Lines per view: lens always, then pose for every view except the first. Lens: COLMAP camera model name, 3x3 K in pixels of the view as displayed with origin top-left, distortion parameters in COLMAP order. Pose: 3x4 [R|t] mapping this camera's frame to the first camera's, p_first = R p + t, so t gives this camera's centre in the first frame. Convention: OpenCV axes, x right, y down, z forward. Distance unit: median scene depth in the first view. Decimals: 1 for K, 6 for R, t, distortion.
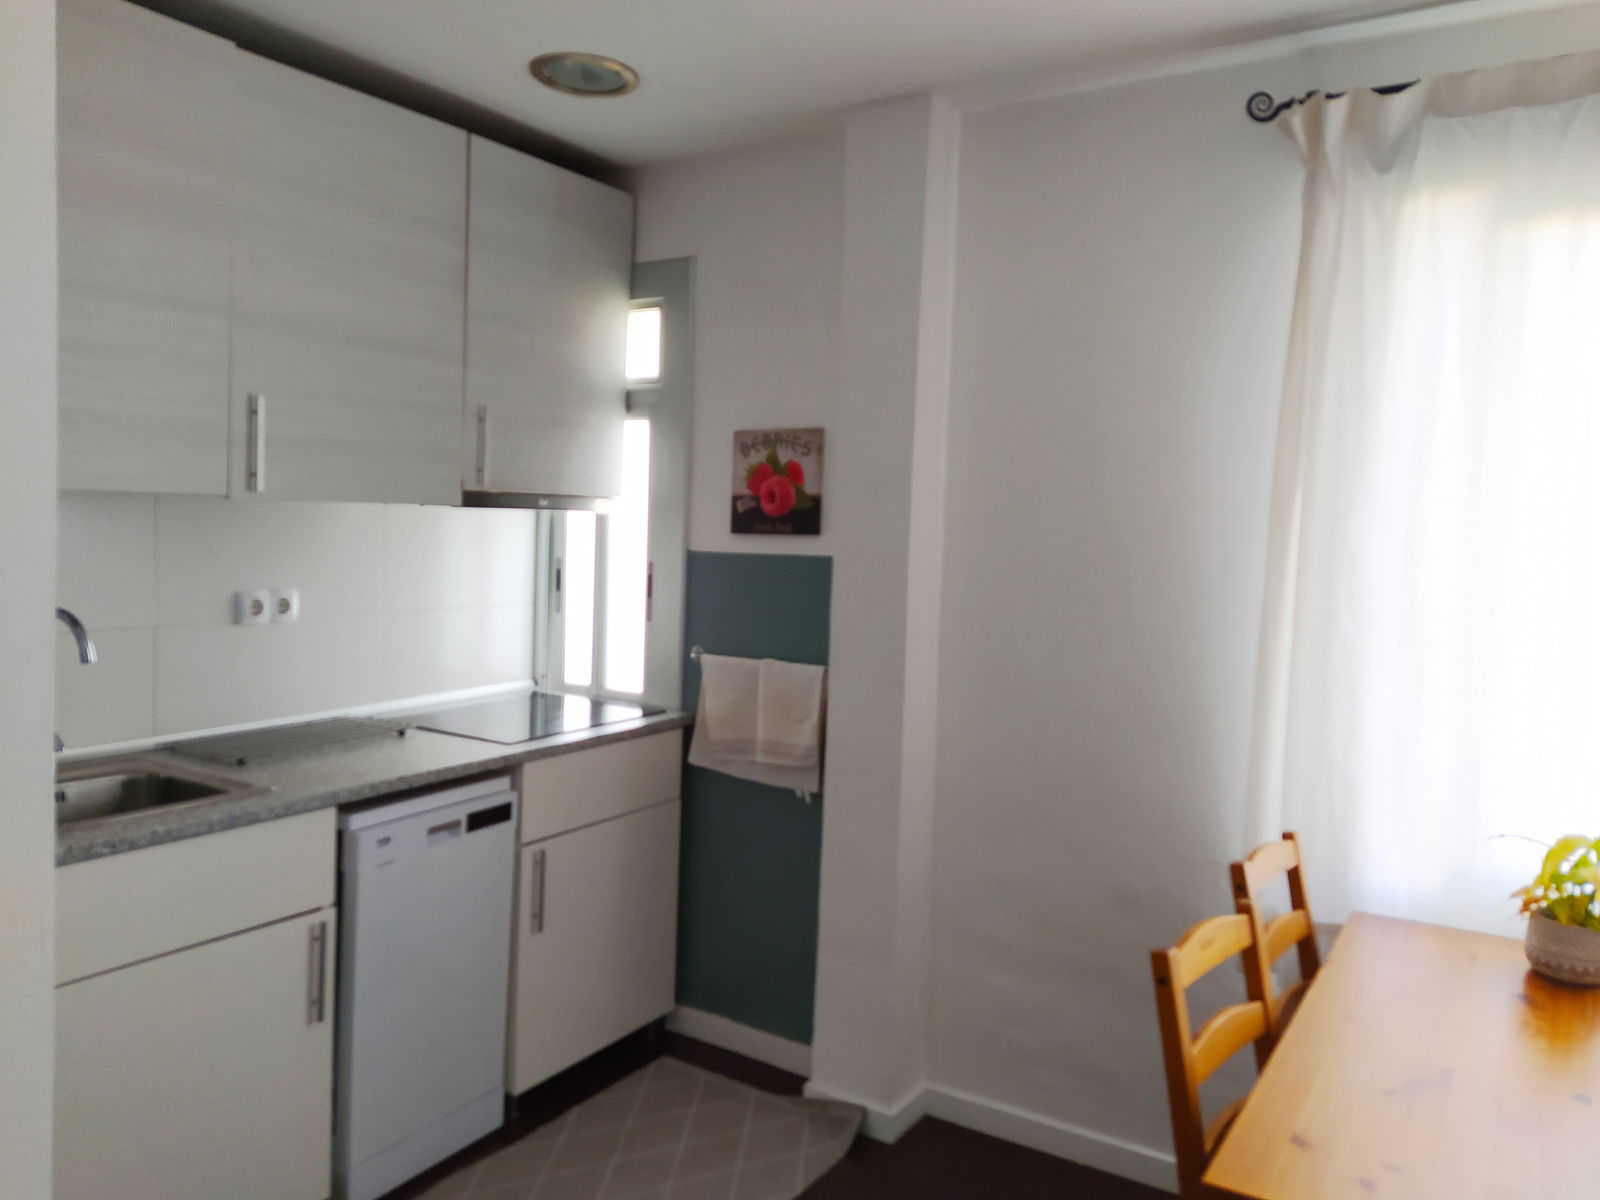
lens RADIAL K [[1209.2, 0, 800.0], [0, 1209.2, 600.0], [0, 0, 1]] dist [0.002827, 0.002673]
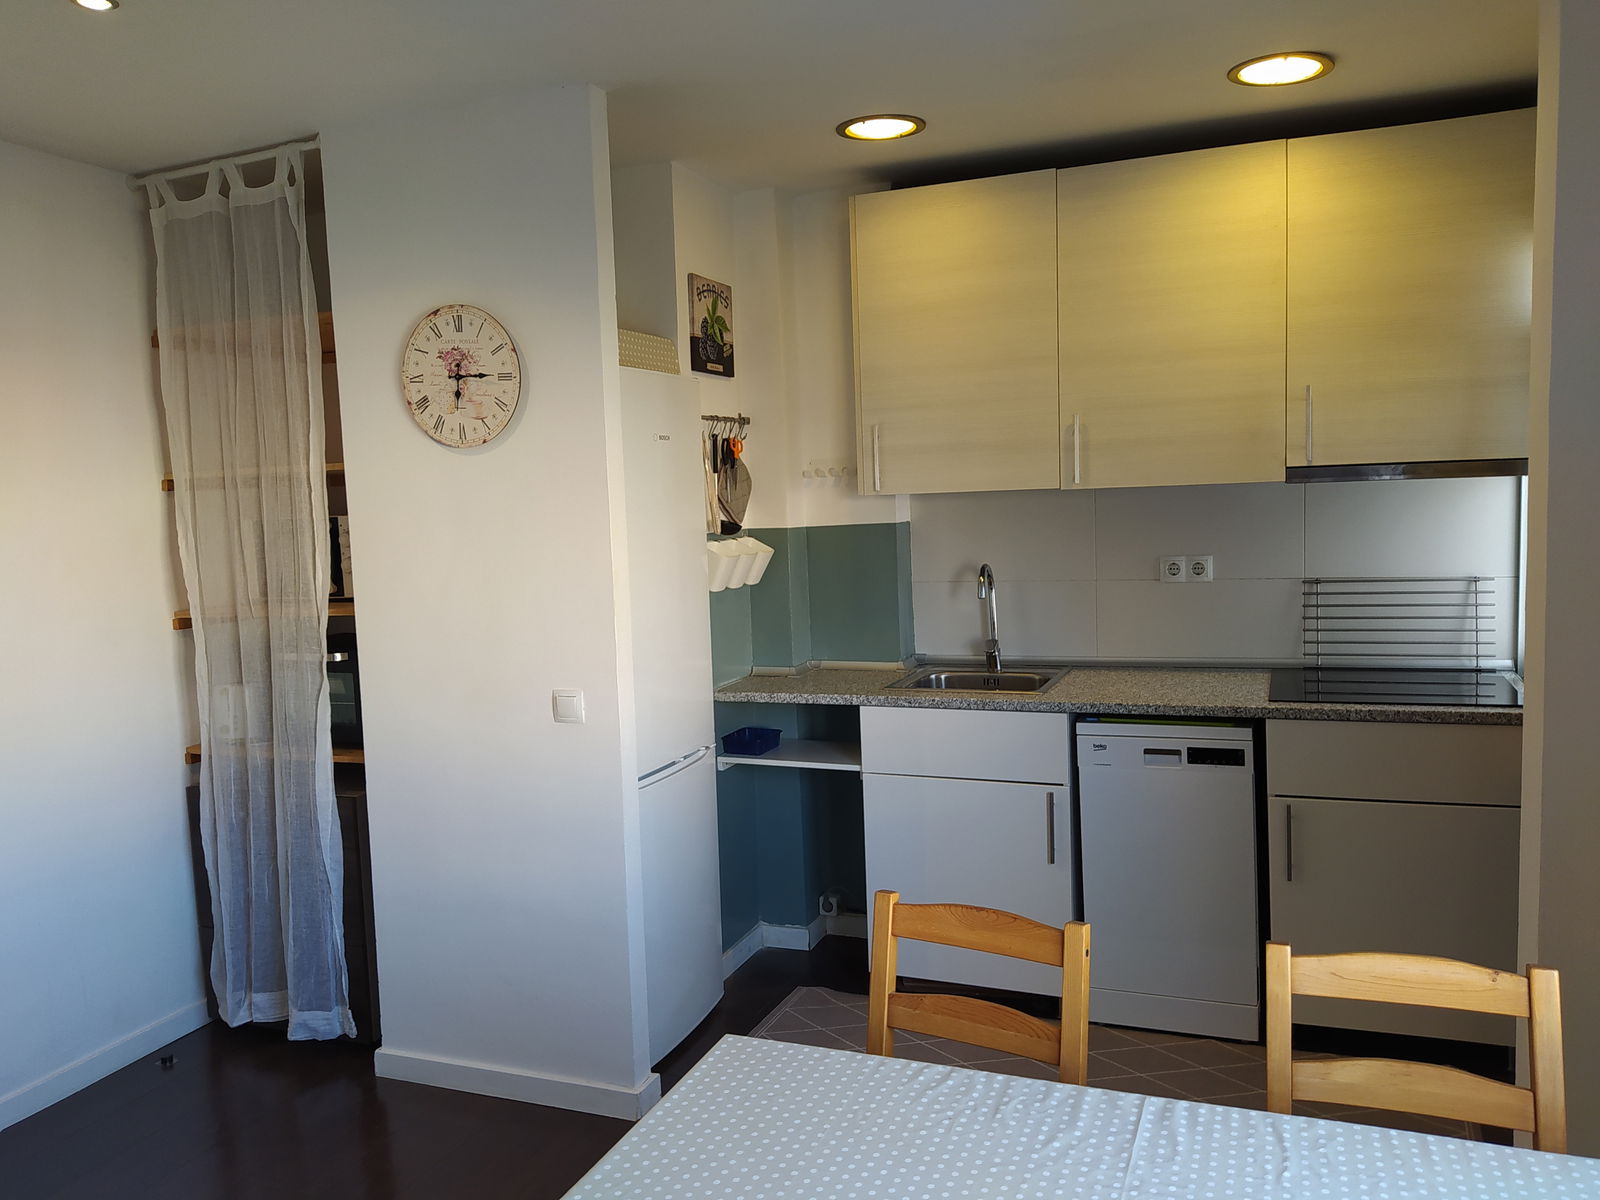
lens RADIAL K [[1209.2, 0, 800.0], [0, 1209.2, 600.0], [0, 0, 1]] dist [0.002827, 0.002673]
pose [[0.186198, 0.056956, -0.980860, 0.833961], [-0.024429, 0.998278, 0.053330, -0.022494], [0.982209, 0.014032, 0.187269, 0.410261]]
